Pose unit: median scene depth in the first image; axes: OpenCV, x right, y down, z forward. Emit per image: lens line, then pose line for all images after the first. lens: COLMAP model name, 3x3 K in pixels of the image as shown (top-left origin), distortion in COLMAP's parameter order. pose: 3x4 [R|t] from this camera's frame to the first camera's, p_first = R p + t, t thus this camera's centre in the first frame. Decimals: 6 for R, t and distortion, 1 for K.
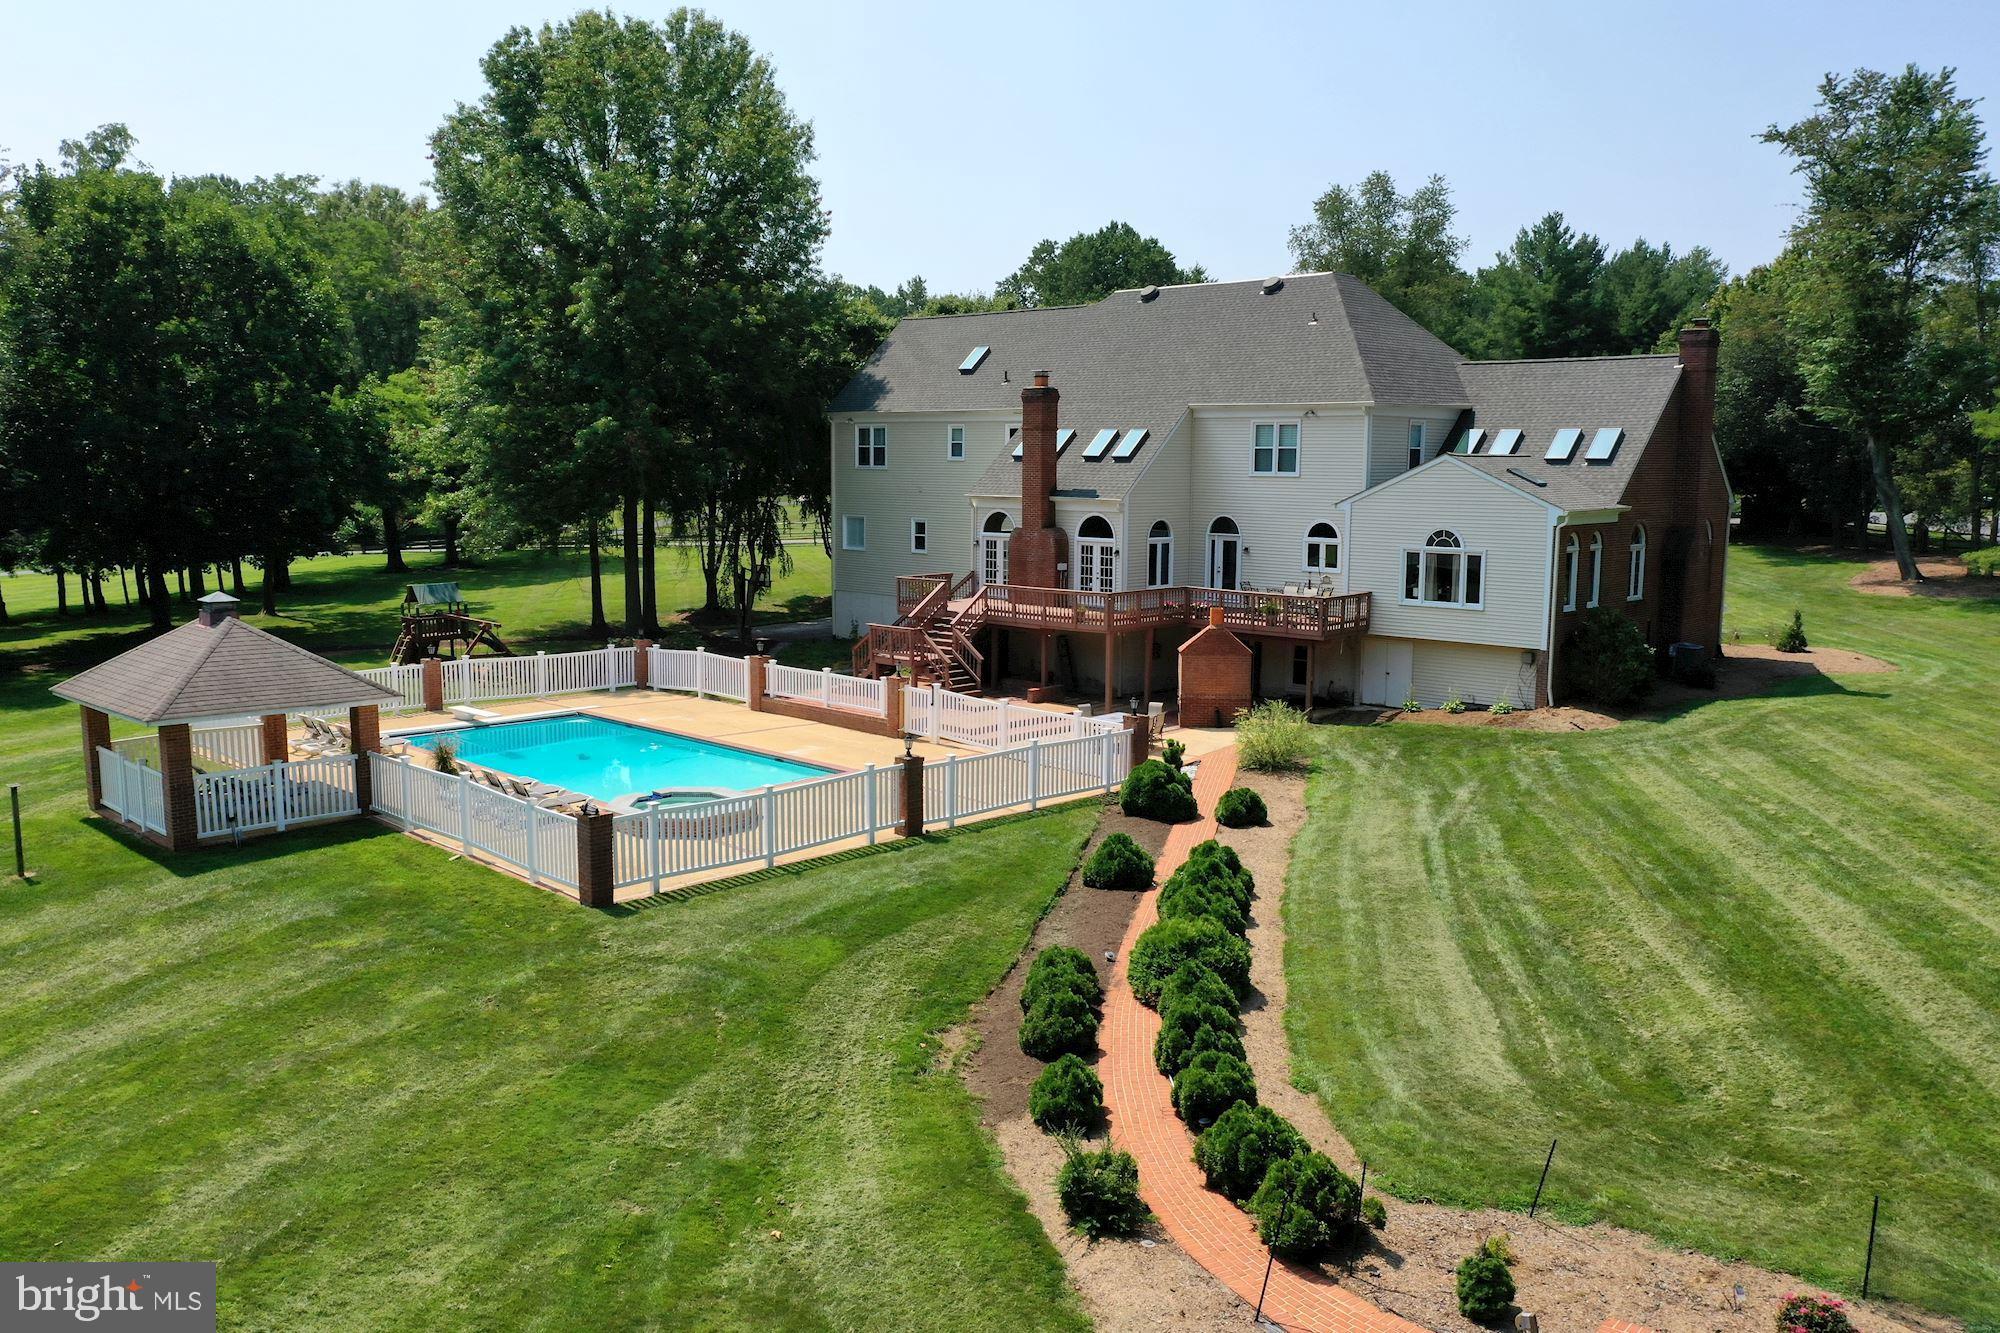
lens RADIAL K [[1569.2, 0, 1000.0], [0, 1569.2, 666.5], [0, 0, 1]] dist [-0.001715, 0.000442]
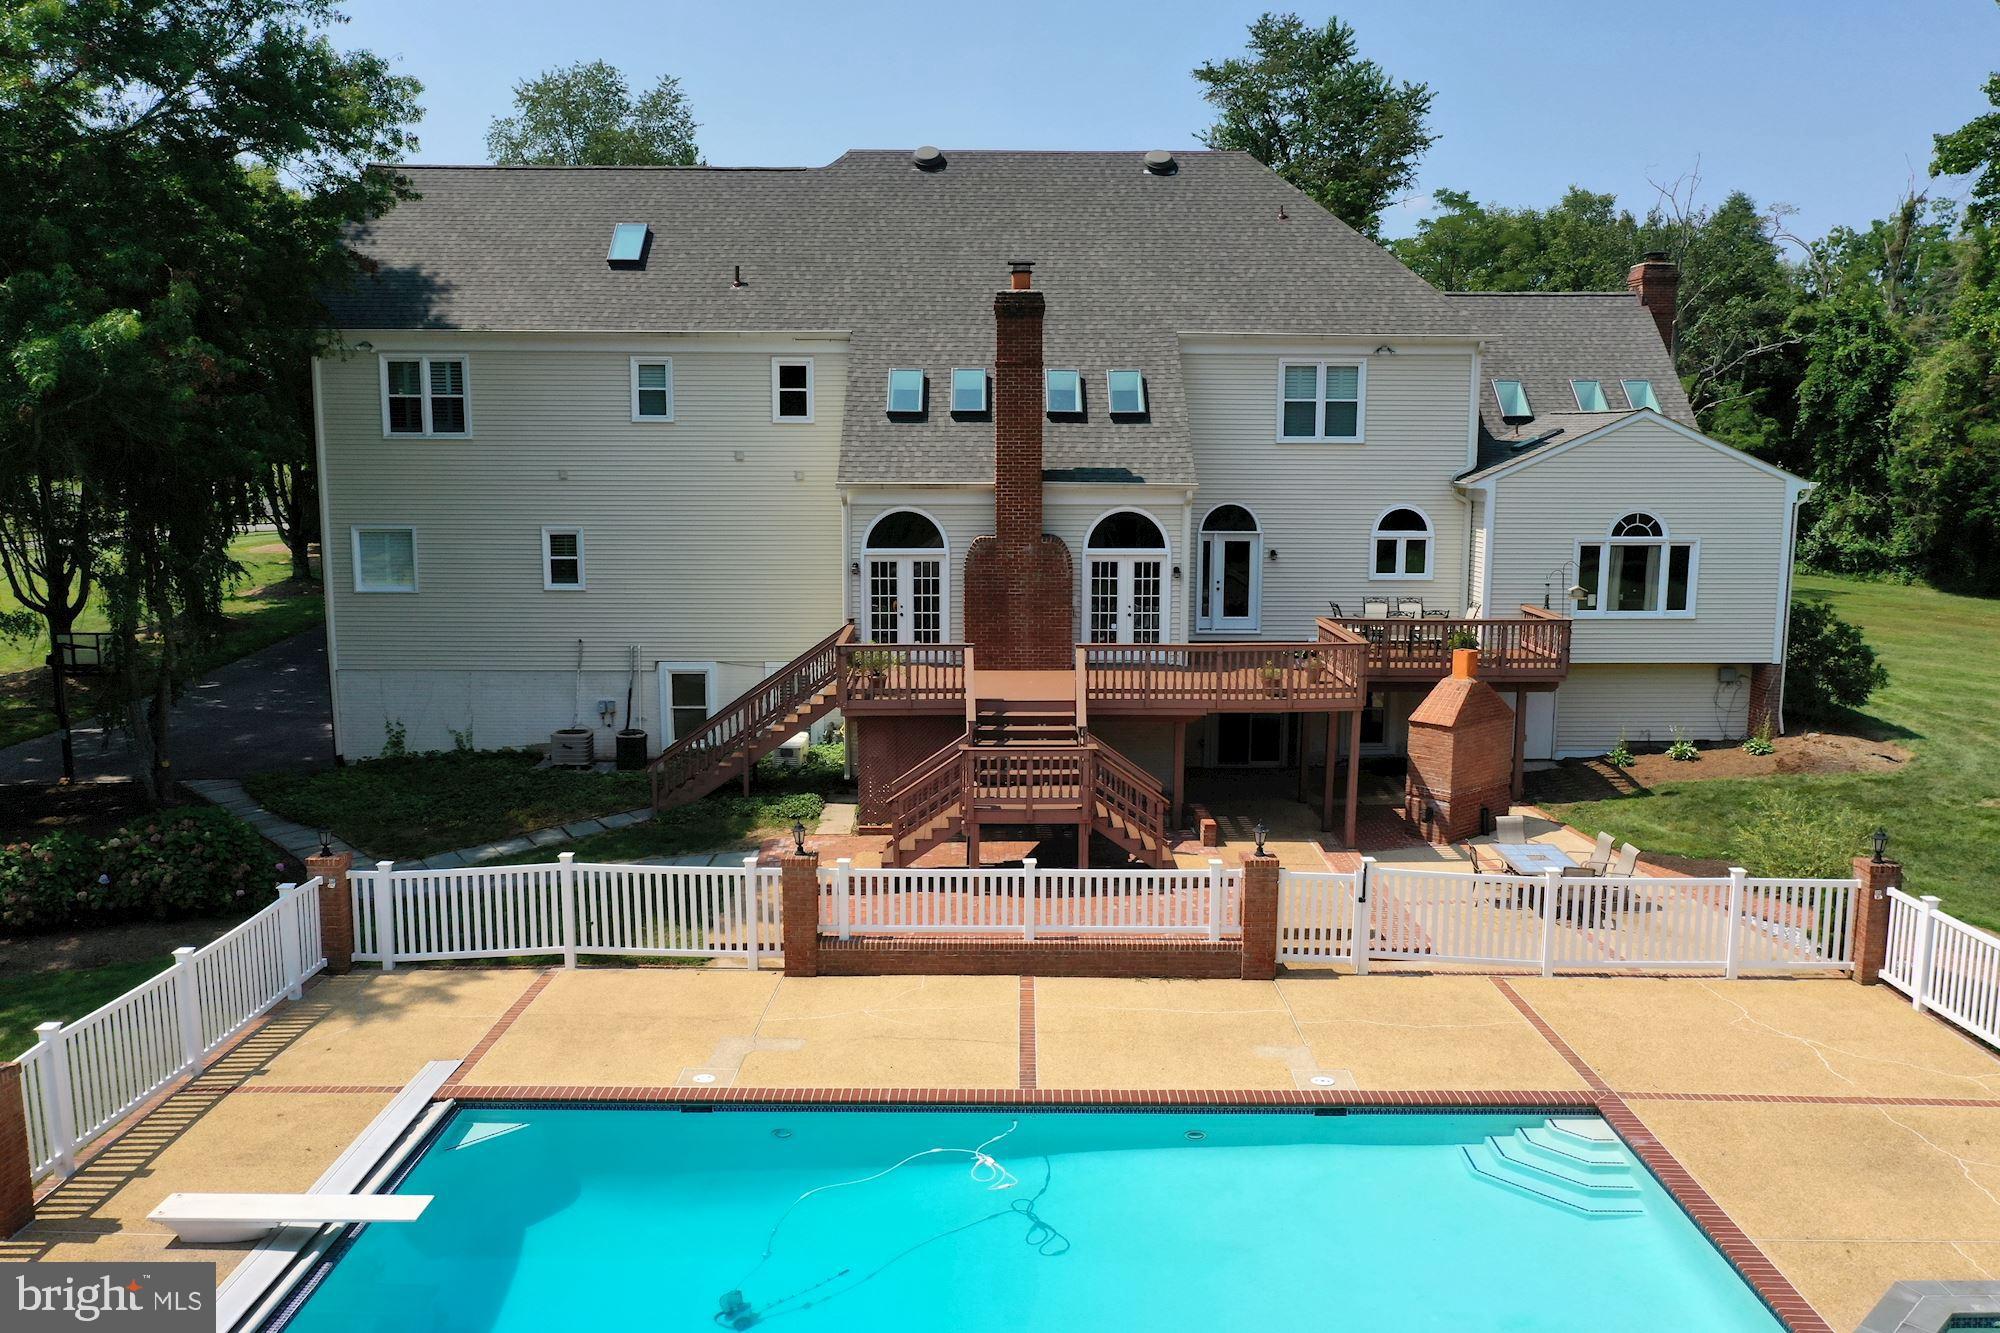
lens RADIAL K [[1569.2, 0, 1000.0], [0, 1569.2, 666.5], [0, 0, 1]] dist [-0.001715, 0.000442]
pose [[0.719504, -0.107847, 0.686064, -0.395634], [0.093572, 0.993915, 0.058107, -0.077250], [-0.688156, 0.022388, 0.725217, 0.603590]]
